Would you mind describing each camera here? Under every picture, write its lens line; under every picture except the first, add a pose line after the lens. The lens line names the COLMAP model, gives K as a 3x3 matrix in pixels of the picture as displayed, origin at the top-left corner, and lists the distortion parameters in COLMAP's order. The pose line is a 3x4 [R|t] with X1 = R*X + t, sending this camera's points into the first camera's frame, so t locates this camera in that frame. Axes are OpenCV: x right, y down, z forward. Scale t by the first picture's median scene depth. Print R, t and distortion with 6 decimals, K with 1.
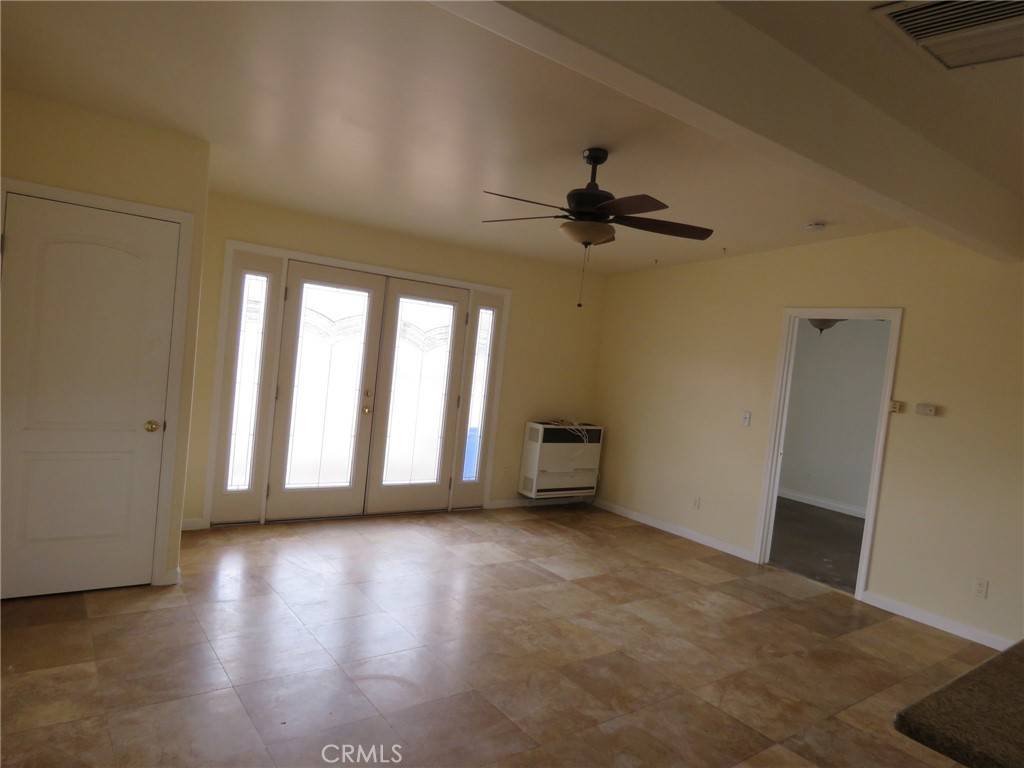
lens RADIAL K [[659.8, 0, 512.0], [0, 659.8, 384.0], [0, 0, 1]] dist [-0.001366, -0.015142]
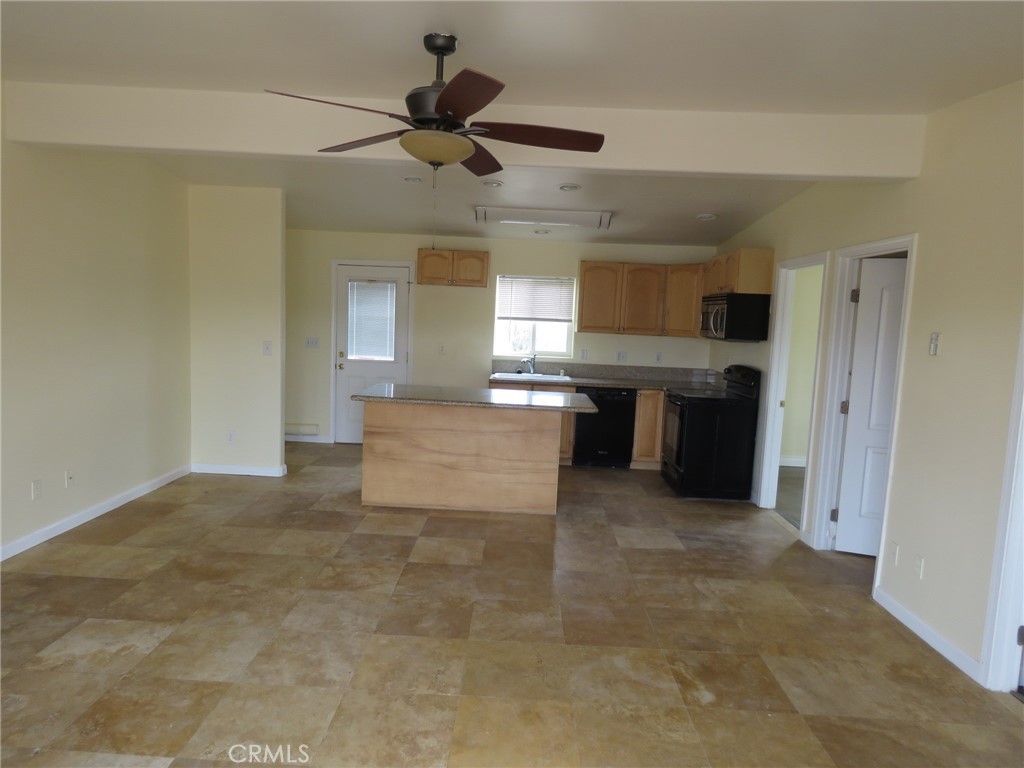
lens RADIAL K [[659.8, 0, 512.0], [0, 659.8, 384.0], [0, 0, 1]] dist [-0.001366, -0.015142]
pose [[-0.784037, -0.205890, 0.585572, -0.414335], [-0.103913, 0.973609, 0.203195, -0.122552], [-0.611954, 0.098464, -0.784740, 1.453553]]
